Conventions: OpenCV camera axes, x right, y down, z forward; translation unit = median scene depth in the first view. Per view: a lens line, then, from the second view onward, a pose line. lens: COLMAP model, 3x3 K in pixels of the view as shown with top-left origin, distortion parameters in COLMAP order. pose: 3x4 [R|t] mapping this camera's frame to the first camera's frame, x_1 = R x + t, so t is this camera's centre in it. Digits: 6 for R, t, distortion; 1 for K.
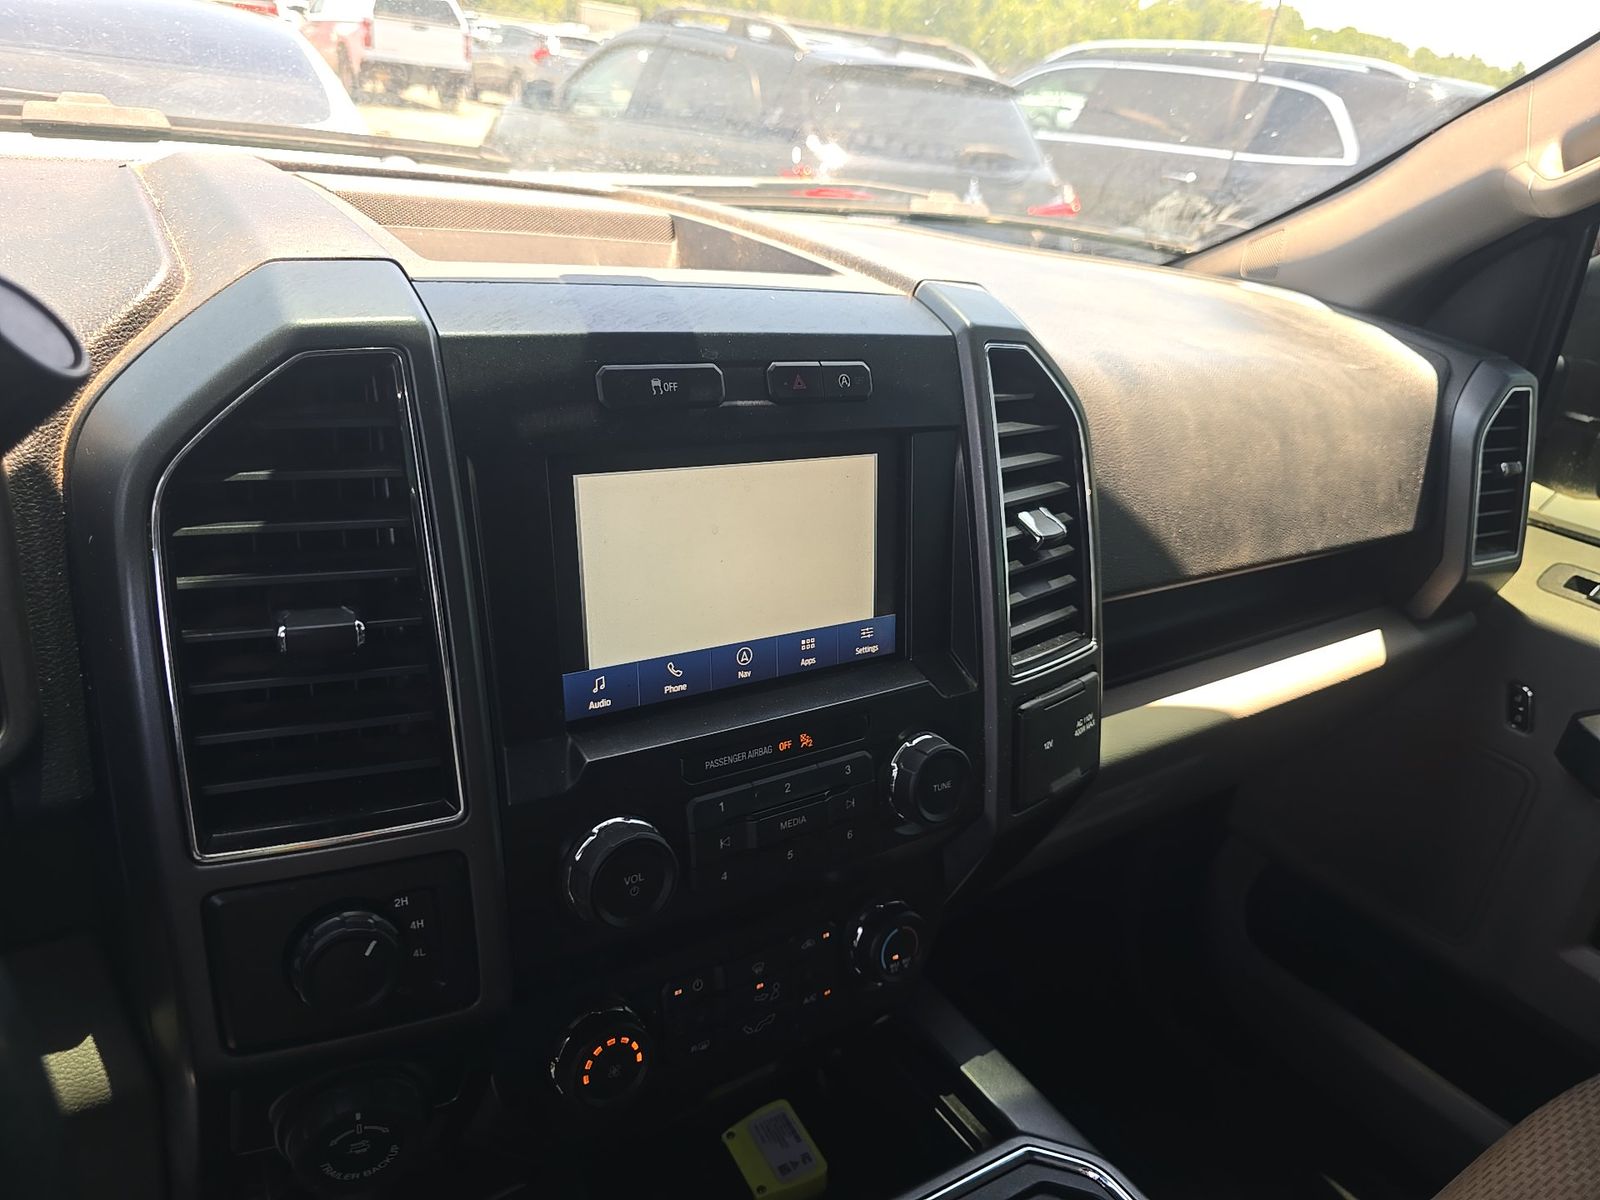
lens RADIAL K [[1175.5, 0, 769.7], [0, 1175.5, 596.5], [0, 0, 1]] dist [0.001580, -0.002628]
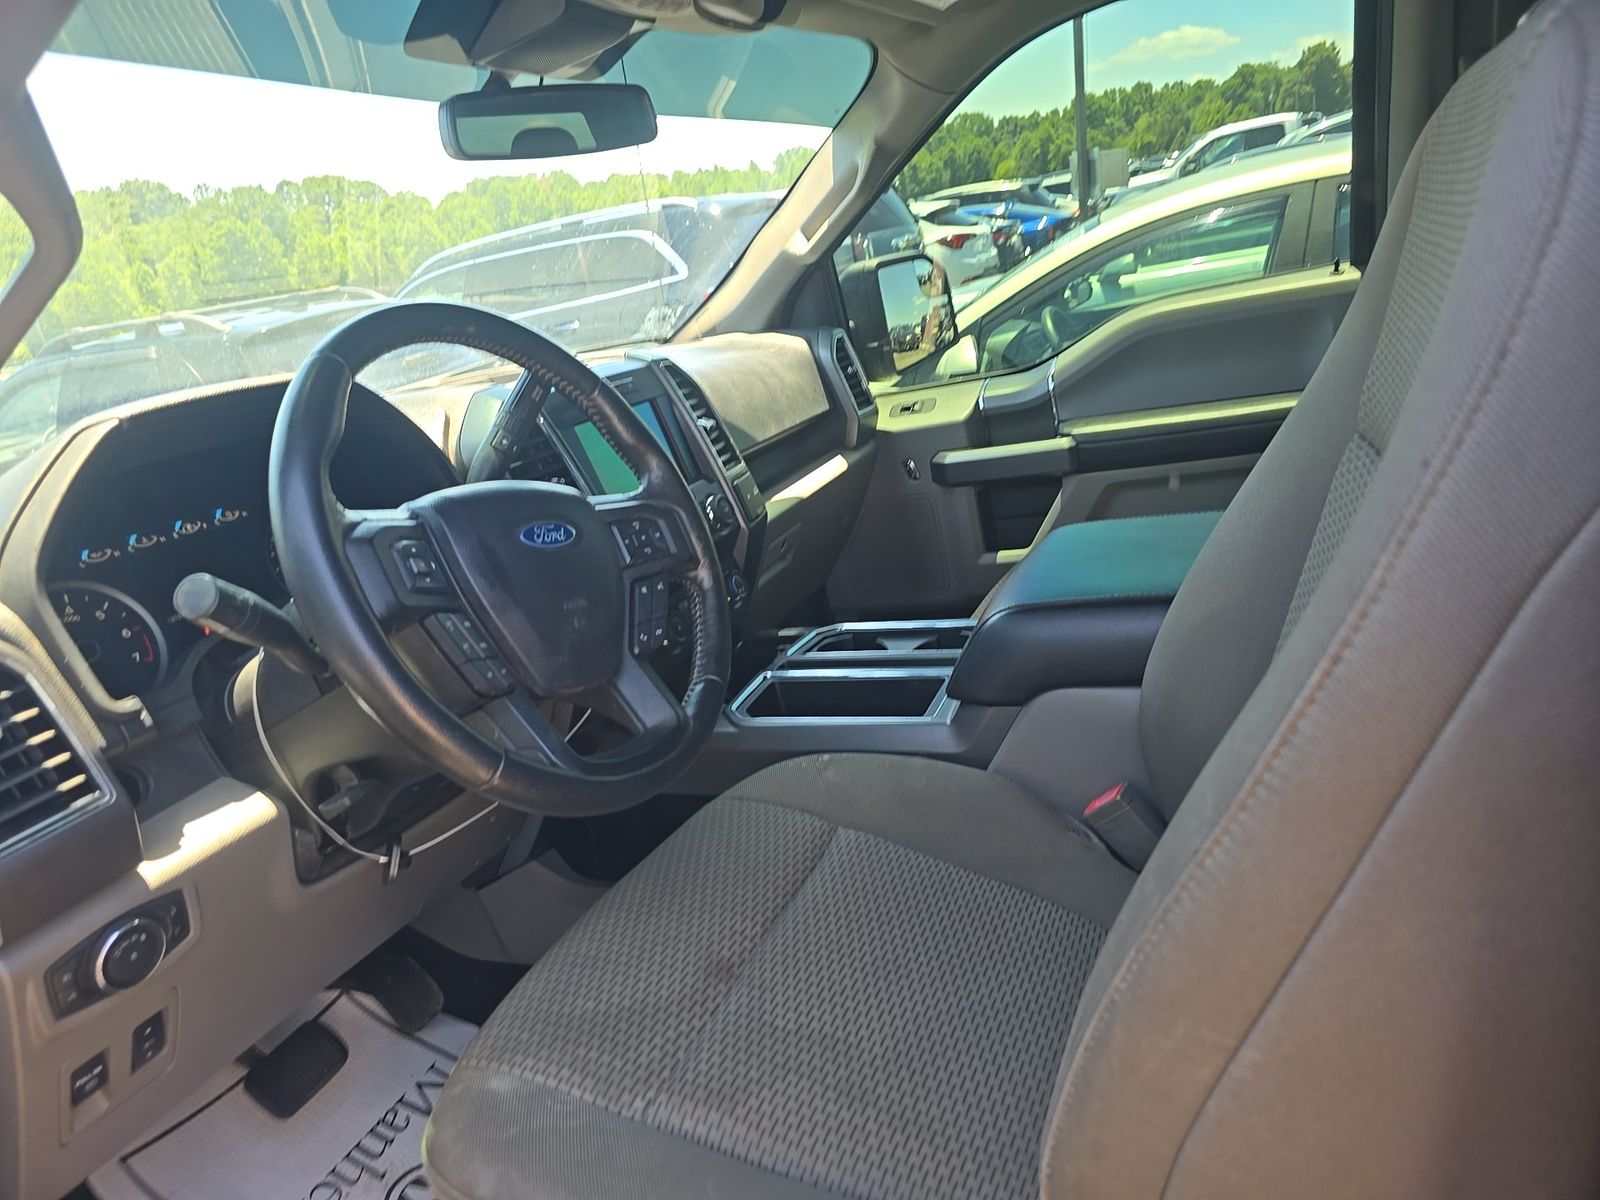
lens RADIAL K [[1101.6, 0, 800.0], [0, 1101.6, 600.0], [0, 0, 1]] dist [0.049061, -0.058080]
pose [[0.809662, -0.416984, 0.413002, -0.555418], [0.465089, 0.885078, -0.018163, 0.305761], [-0.357965, 0.206789, 0.910549, -0.871699]]
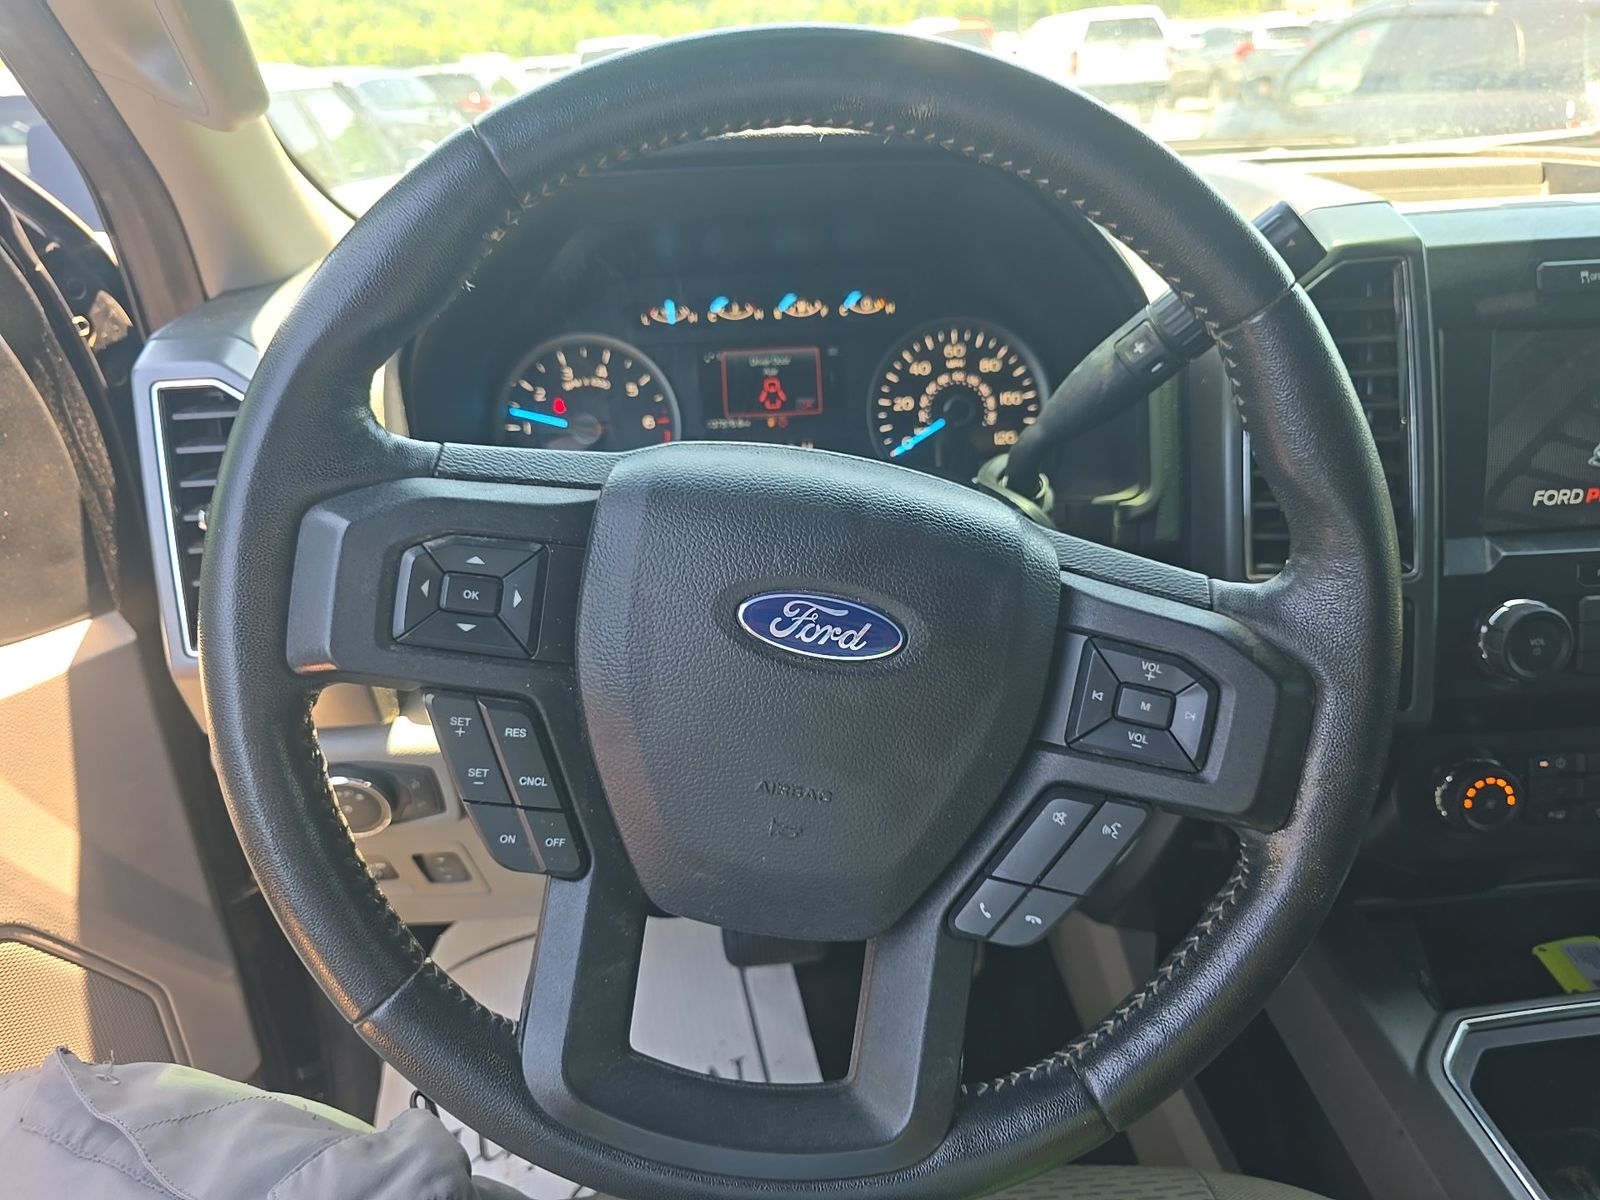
lens RADIAL K [[1101.6, 0, 800.0], [0, 1101.6, 600.0], [0, 0, 1]] dist [0.049061, -0.058080]
pose [[0.846937, 0.066240, -0.527551, -0.086766], [-0.060845, 0.997766, 0.027599, 0.111455], [0.528200, 0.008724, 0.849075, -0.290172]]
